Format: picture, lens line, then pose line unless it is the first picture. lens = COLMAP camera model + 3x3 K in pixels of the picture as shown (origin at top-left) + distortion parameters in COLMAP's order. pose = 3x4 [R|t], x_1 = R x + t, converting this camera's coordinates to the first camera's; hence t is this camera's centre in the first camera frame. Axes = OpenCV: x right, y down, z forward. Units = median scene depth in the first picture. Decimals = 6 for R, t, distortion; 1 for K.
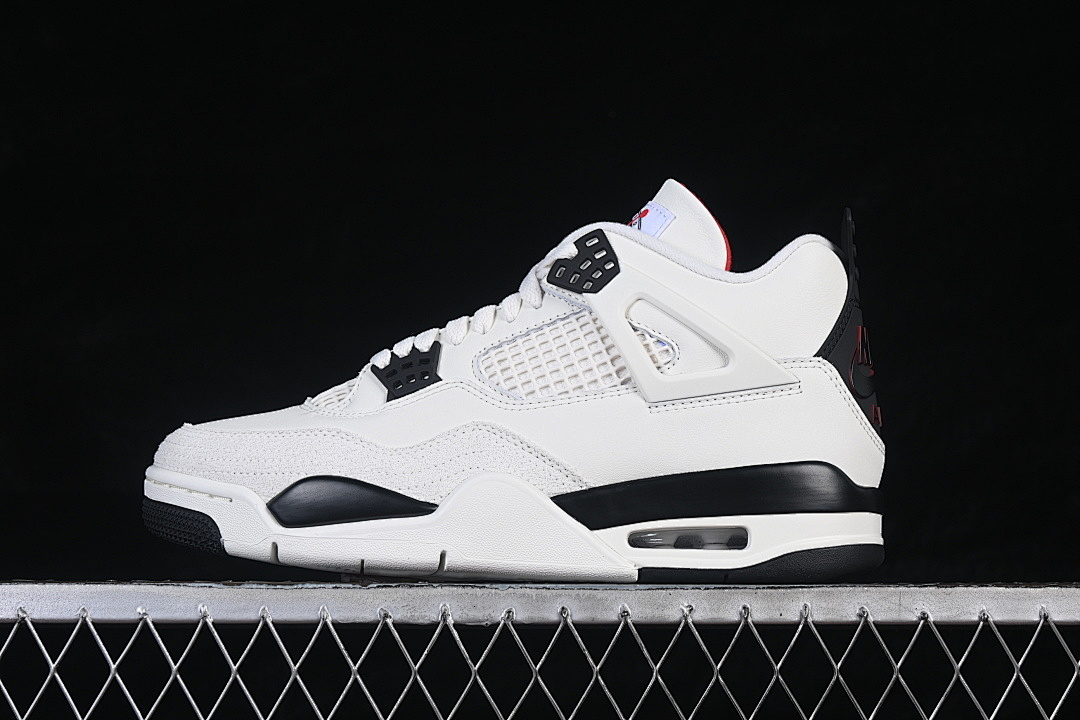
lens RADIAL K [[2377.7, 0, 541.4], [0, 2377.7, 359.8], [0, 0, 1]] dist [-0.039727, 0.000000]
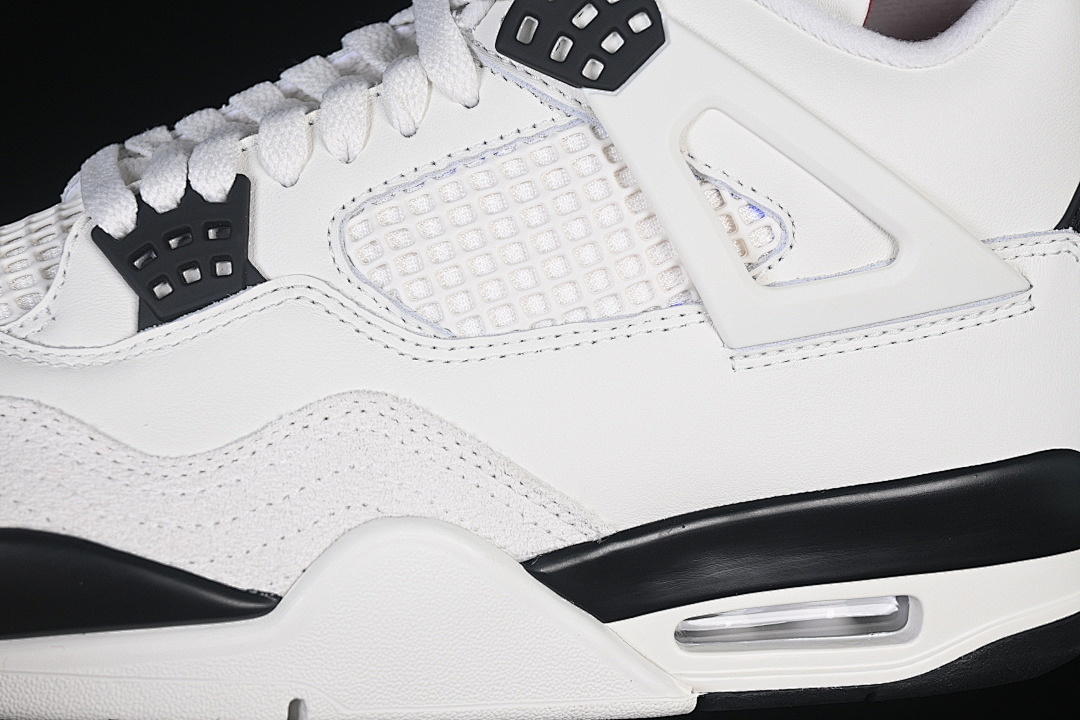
lens RADIAL K [[2377.7, 0, 536.4], [0, 2377.7, 361.4], [0, 0, 1]] dist [-0.039727, 0.000000]
pose [[0.970767, -0.038649, 0.236892, -0.099238], [-0.054214, 0.926140, 0.373264, -0.147681], [-0.233821, -0.375195, 0.896971, 0.589515]]
